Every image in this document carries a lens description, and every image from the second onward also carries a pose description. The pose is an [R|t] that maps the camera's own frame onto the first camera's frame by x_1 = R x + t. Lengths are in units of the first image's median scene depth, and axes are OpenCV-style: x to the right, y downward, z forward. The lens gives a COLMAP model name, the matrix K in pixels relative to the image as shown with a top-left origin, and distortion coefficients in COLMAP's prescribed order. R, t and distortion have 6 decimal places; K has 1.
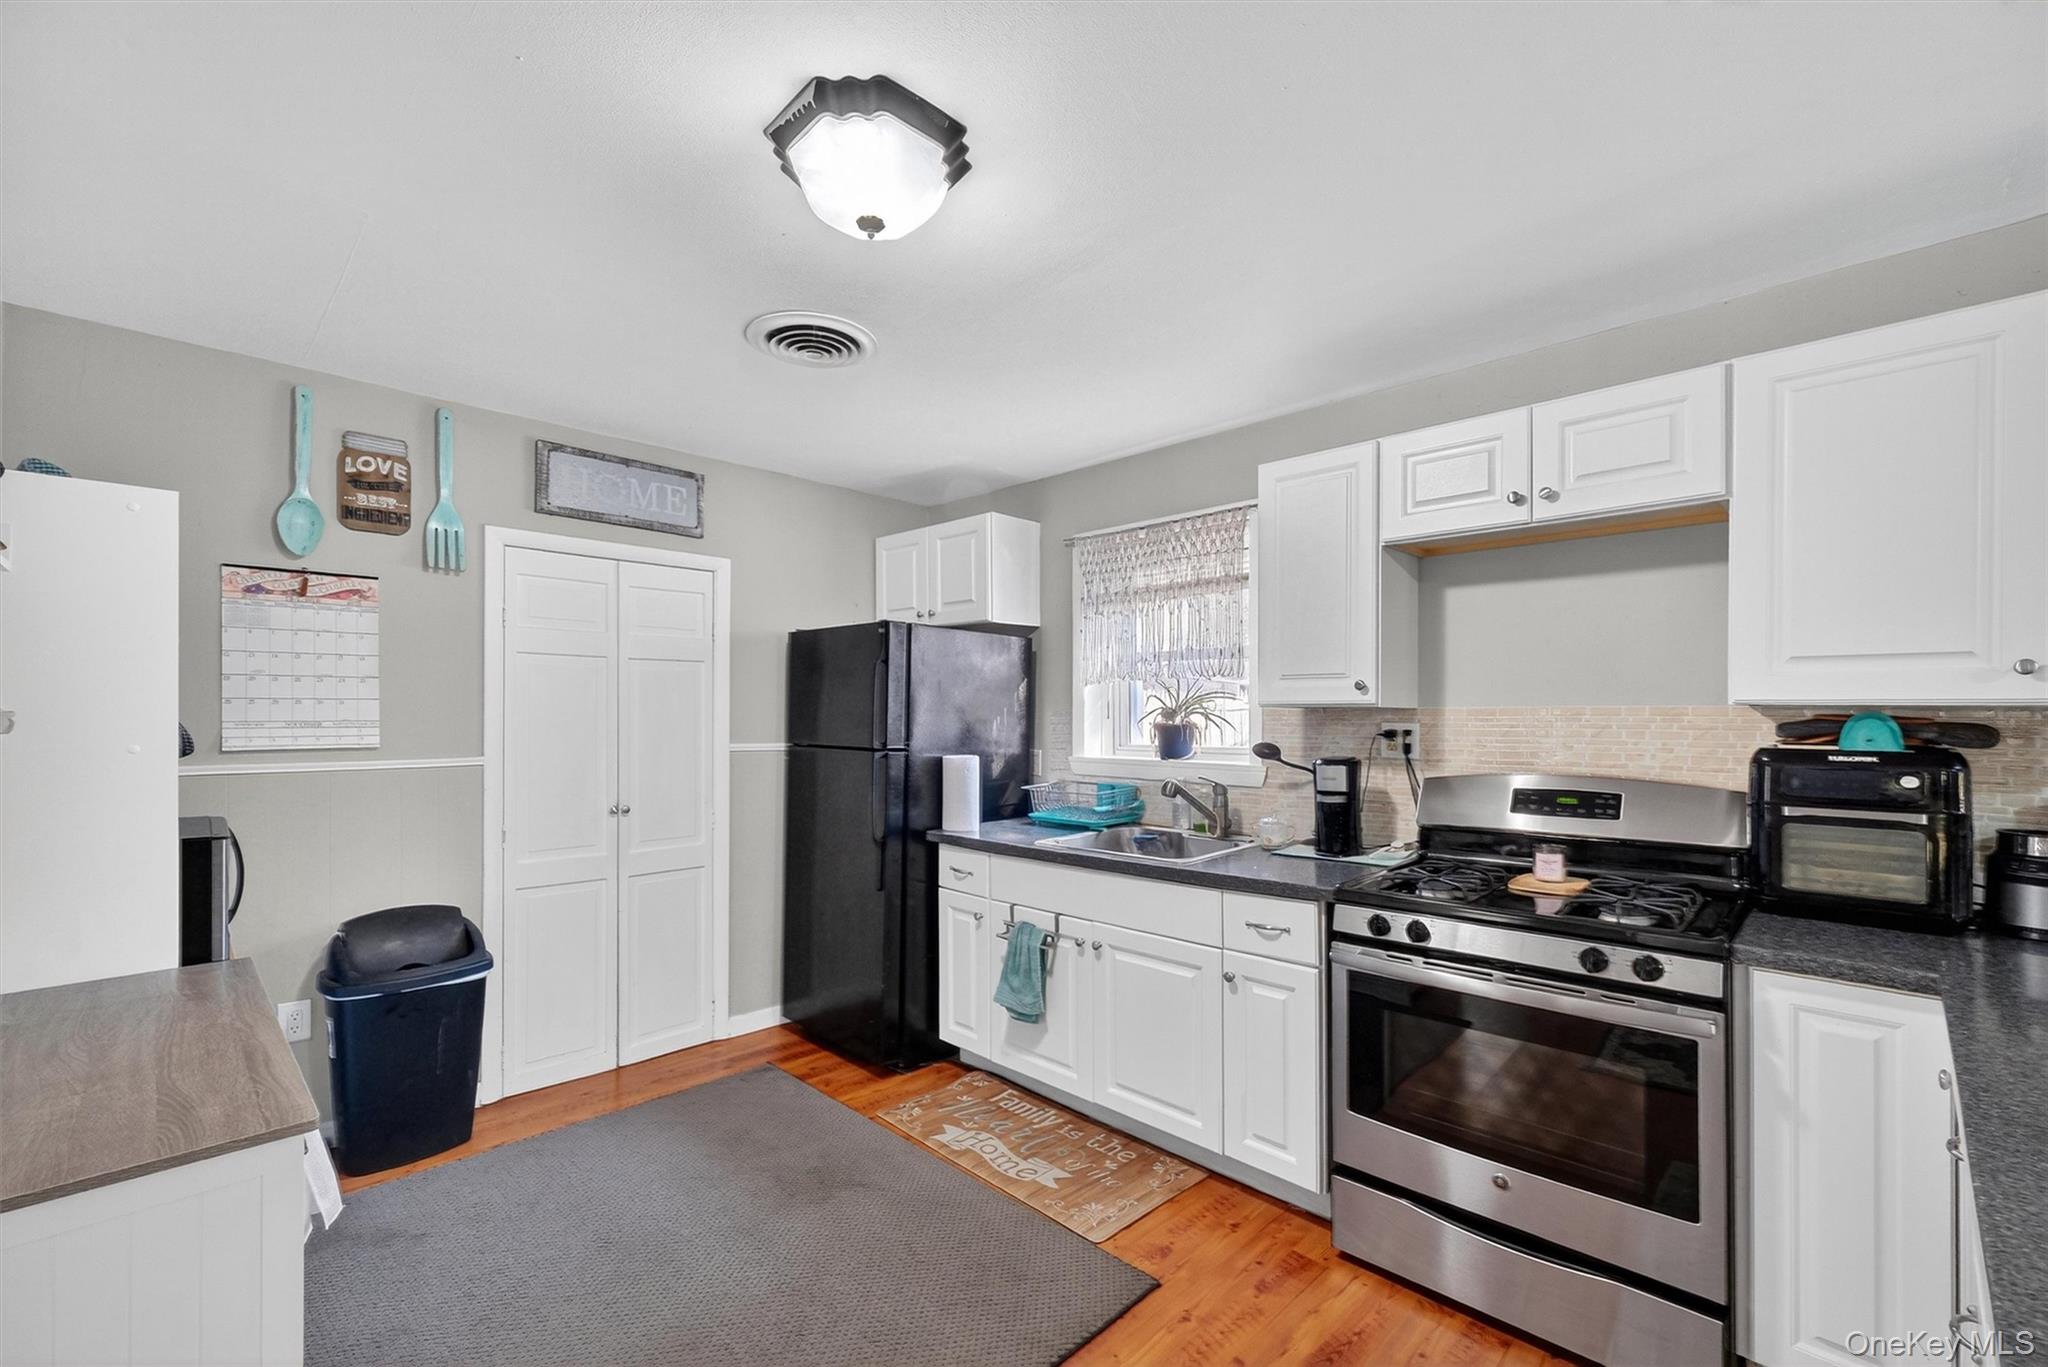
lens RADIAL K [[865.8, 0, 1029.8], [0, 865.8, 709.2], [0, 0, 1]] dist [0.001260, 0.002170]
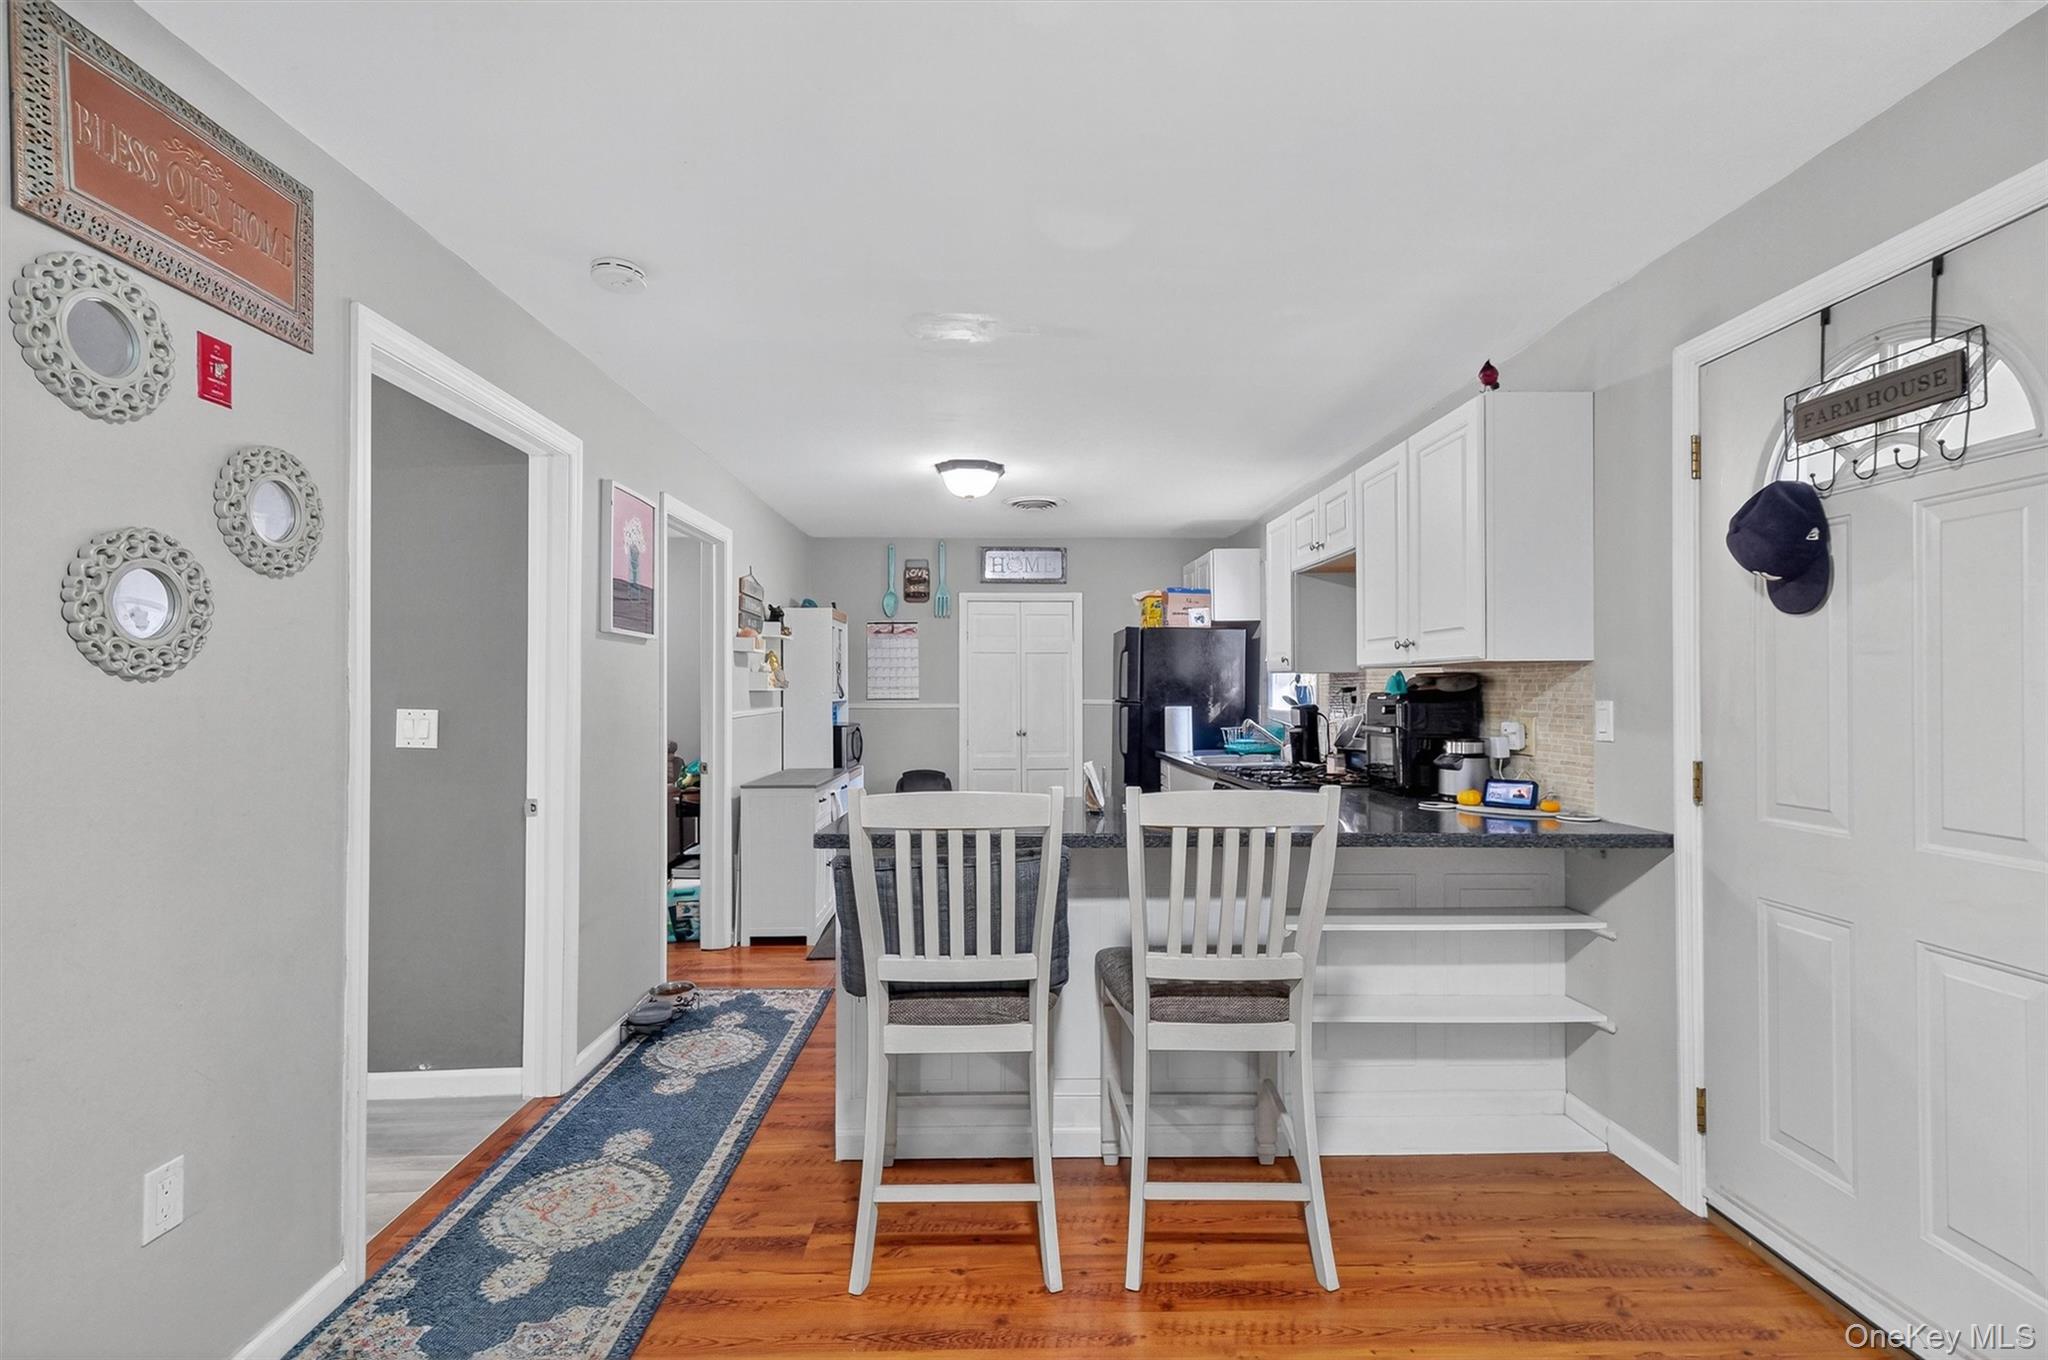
lens RADIAL K [[937.3, 0, 1029.6], [0, 937.3, 687.2], [0, 0, 1]] dist [0.013737, -0.001171]
pose [[0.726299, -0.008248, -0.687329, 1.135707], [0.010877, 0.999941, -0.000506, 0.019122], [0.687293, -0.007109, 0.726346, -0.568846]]
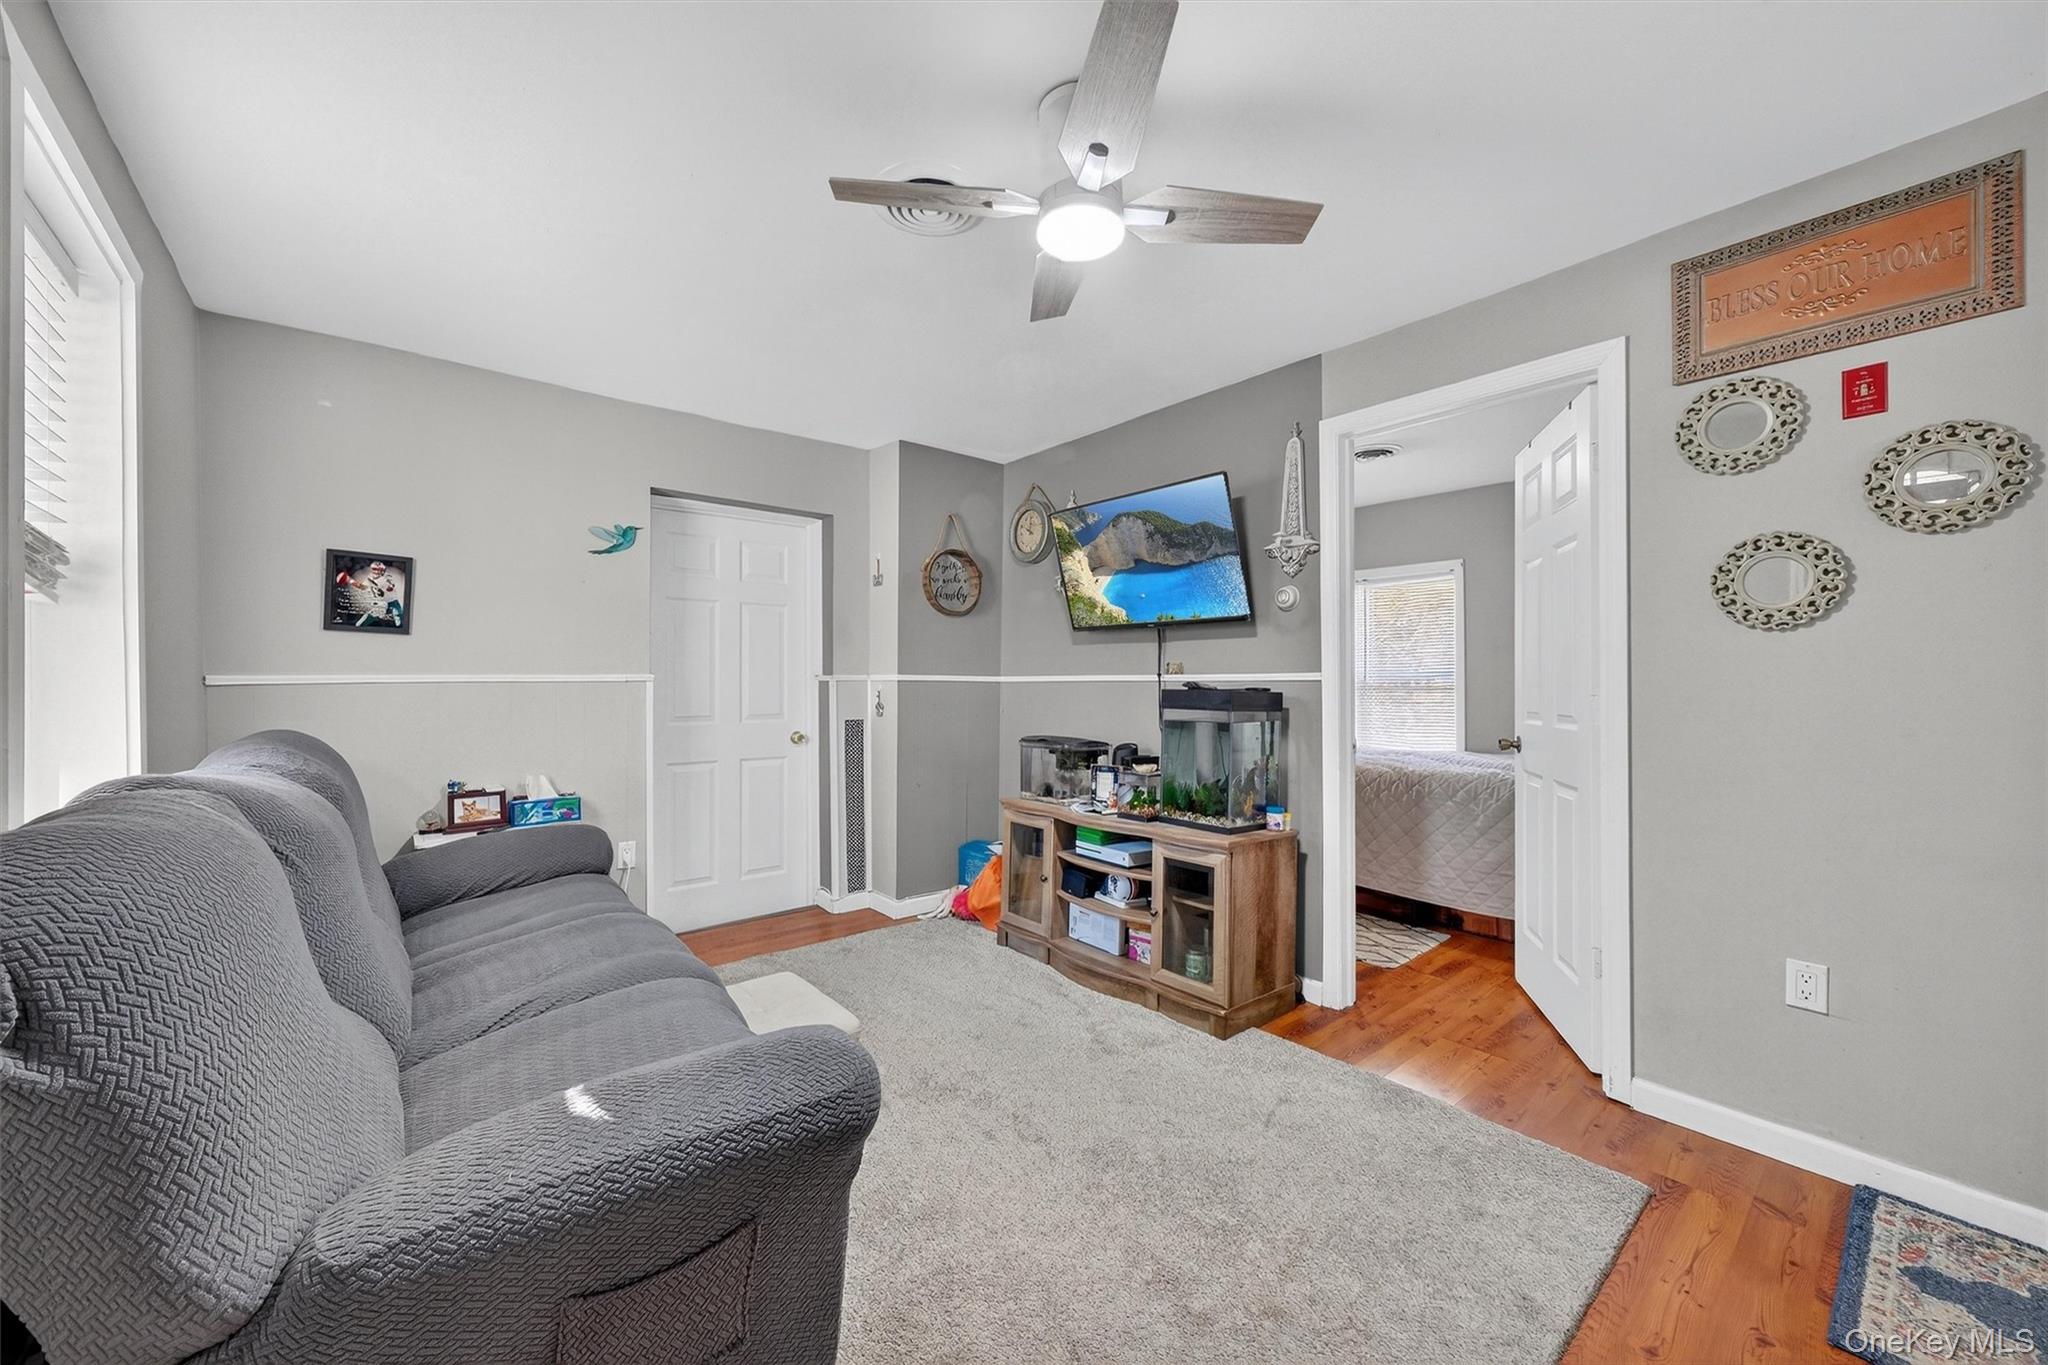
lens RADIAL K [[756.9, 0, 1035.1], [0, 756.9, 687.3], [0, 0, 1]] dist [-0.002703, -0.000075]
pose [[-0.995419, -0.002631, 0.095575, 0.975272], [-0.002911, 0.999992, -0.002794, 0.063508], [-0.095567, -0.003059, -0.995418, 0.208319]]
